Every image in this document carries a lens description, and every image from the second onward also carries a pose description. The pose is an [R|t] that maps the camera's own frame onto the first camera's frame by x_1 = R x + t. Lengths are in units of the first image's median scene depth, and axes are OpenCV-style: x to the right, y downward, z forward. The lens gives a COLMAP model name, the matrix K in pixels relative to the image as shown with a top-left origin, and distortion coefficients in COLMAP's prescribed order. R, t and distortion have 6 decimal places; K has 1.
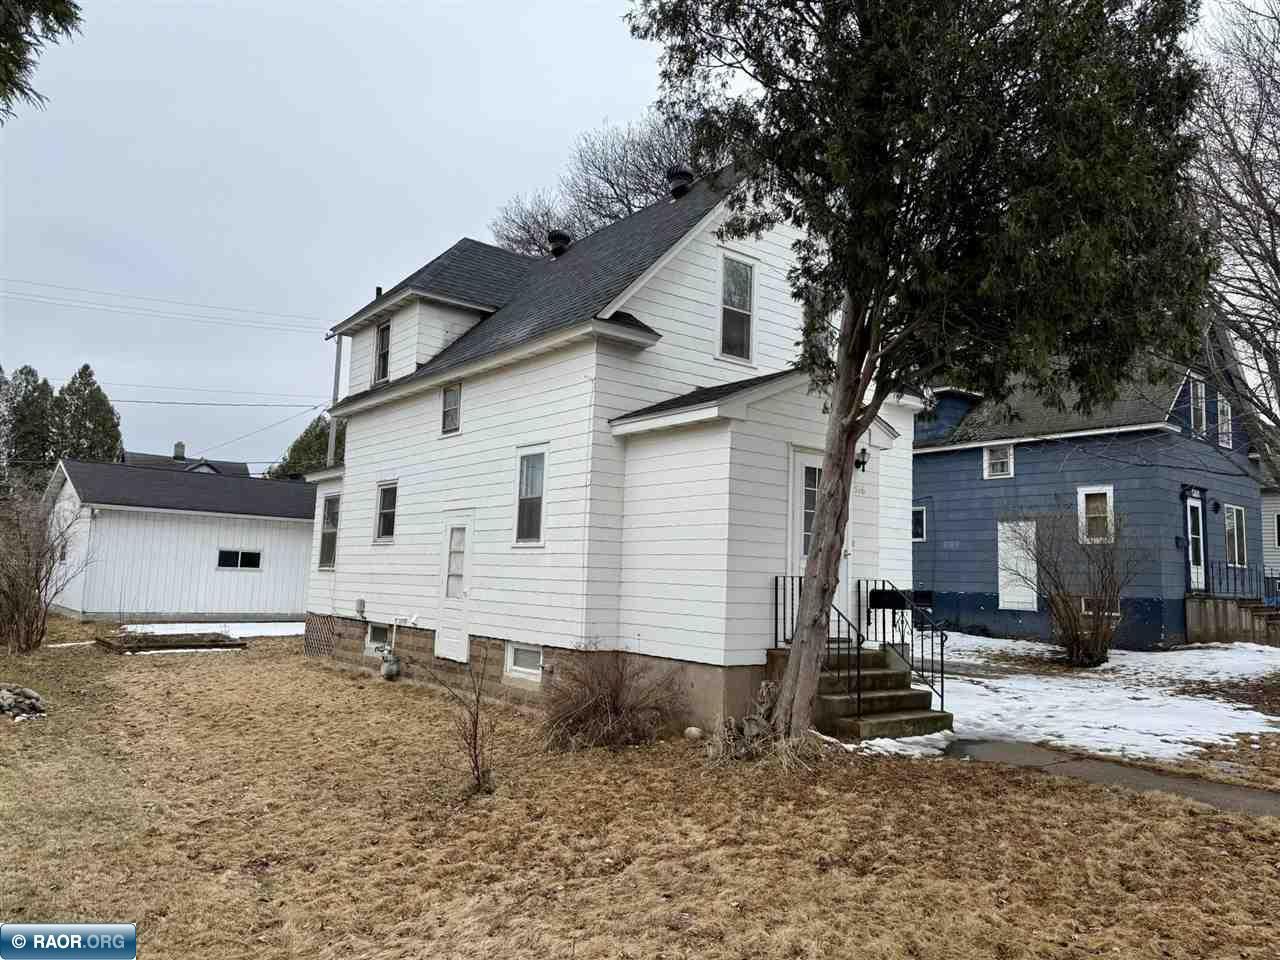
lens RADIAL K [[887.1, 0, 640.0], [0, 887.1, 480.0], [0, 0, 1]] dist [0.095720, -0.130899]
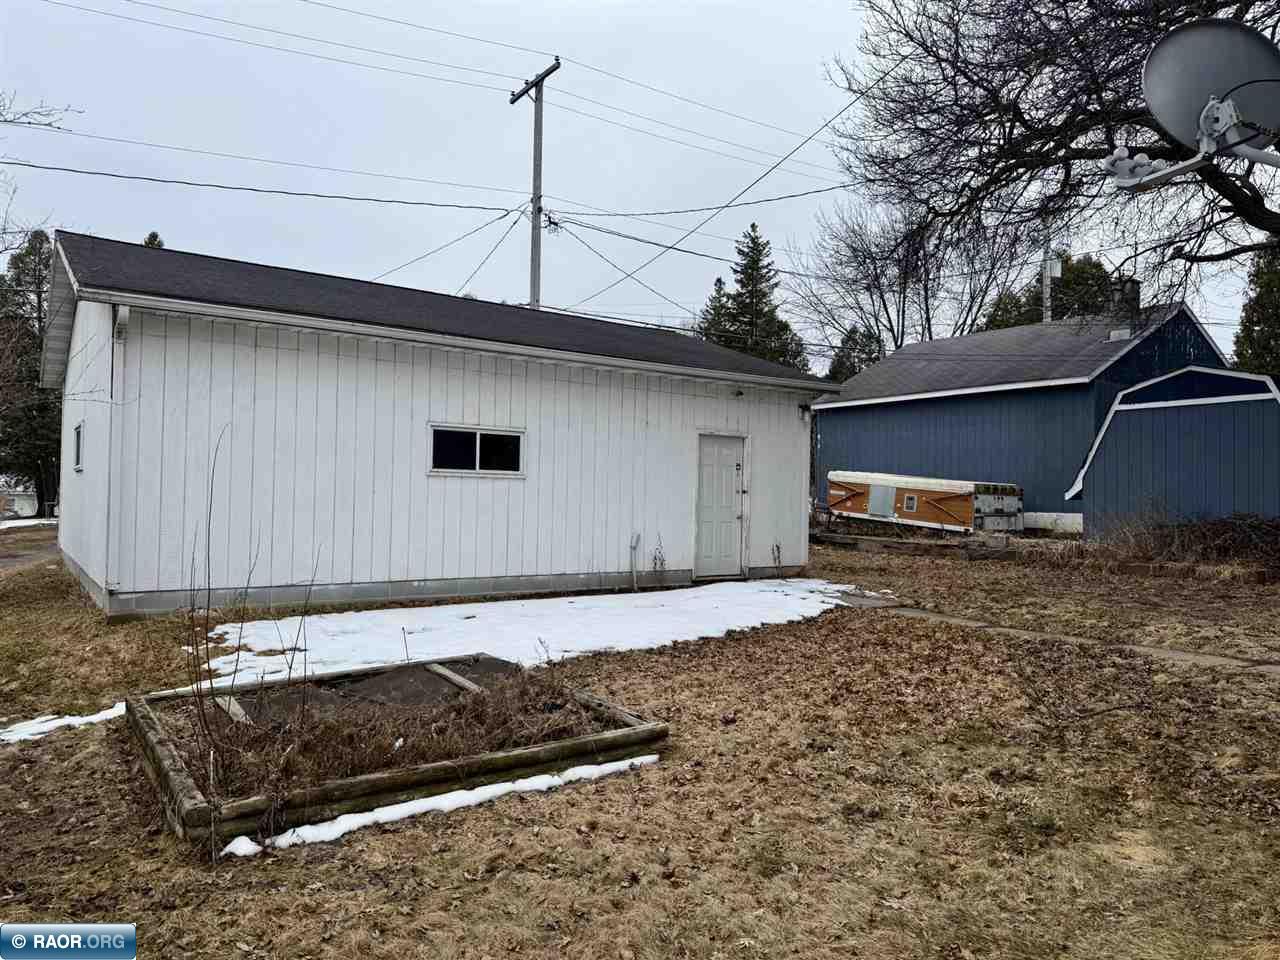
lens RADIAL K [[887.1, 0, 640.0], [0, 887.1, 480.0], [0, 0, 1]] dist [0.095720, -0.130899]
pose [[0.996487, -0.010573, -0.083081, -0.337967], [0.018302, 0.995514, 0.092826, 0.064836], [0.081727, -0.094020, 0.992210, 0.597973]]
